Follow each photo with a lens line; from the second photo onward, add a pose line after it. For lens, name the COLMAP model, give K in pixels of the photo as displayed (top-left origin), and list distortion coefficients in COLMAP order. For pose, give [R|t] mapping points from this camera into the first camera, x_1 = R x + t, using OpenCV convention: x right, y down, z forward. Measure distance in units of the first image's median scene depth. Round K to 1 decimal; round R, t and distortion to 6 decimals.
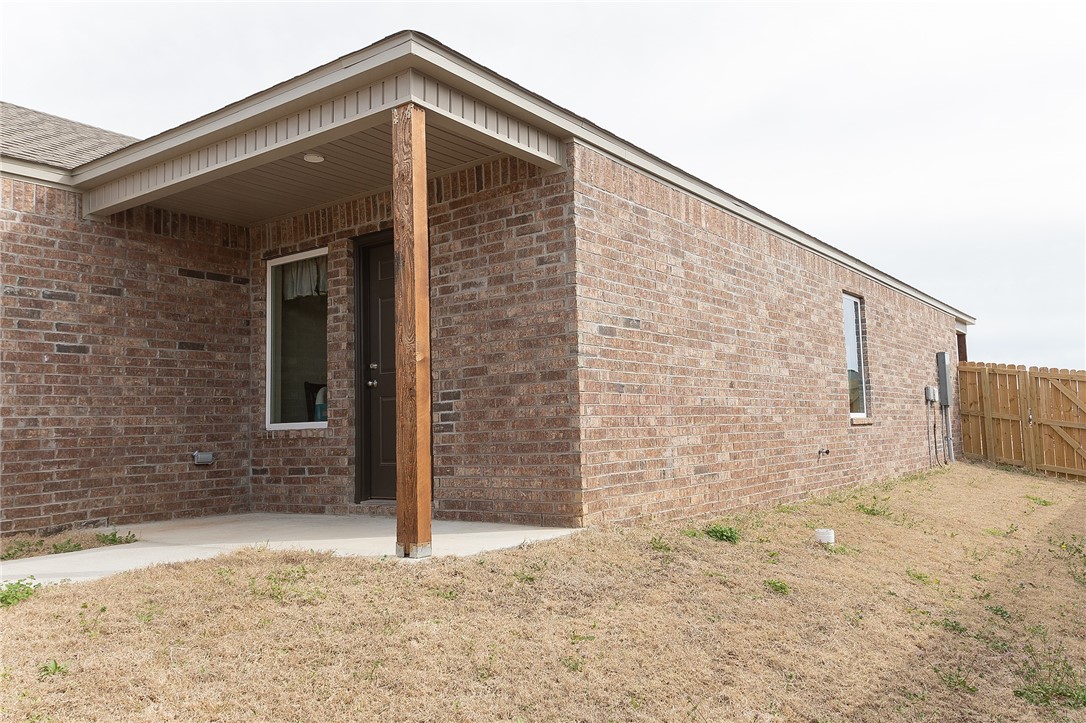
lens RADIAL K [[846.1, 0, 540.9], [0, 846.1, 354.5], [0, 0, 1]] dist [0.071628, -0.091746]
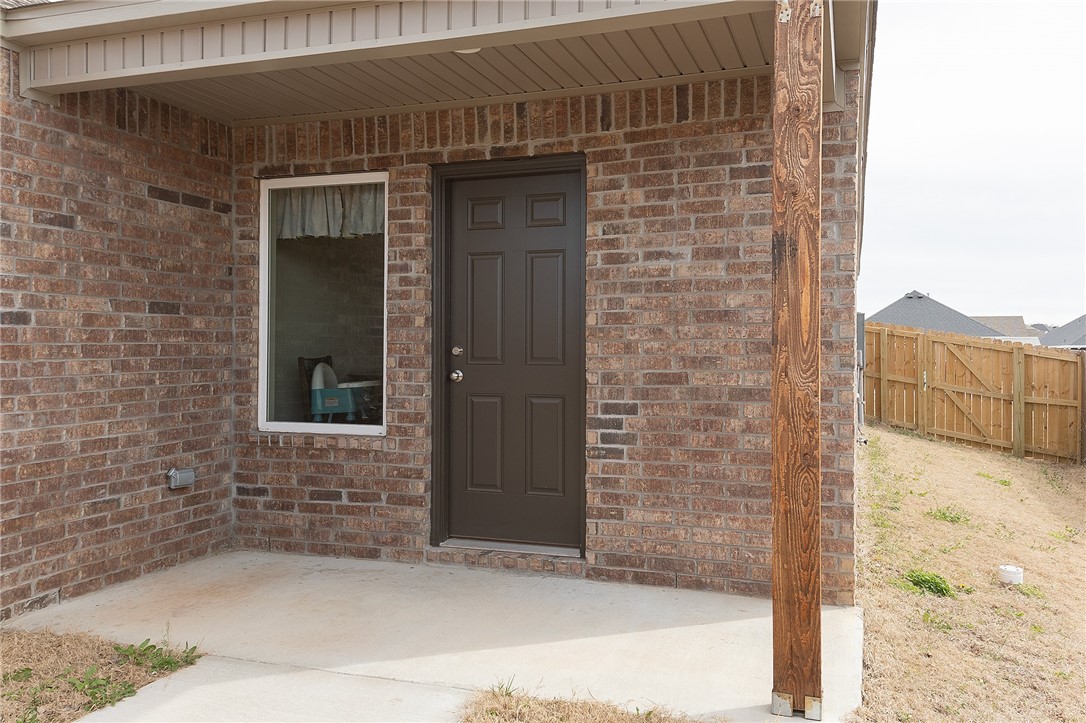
lens RADIAL K [[903.5, 0, 546.7], [0, 903.5, 341.8], [0, 0, 1]] dist [0.066767, -0.071172]
pose [[0.956767, 0.032204, 0.289066, -0.349462], [-0.055194, 0.995895, 0.071737, -0.052837], [-0.285569, -0.084590, 0.954617, 0.267629]]
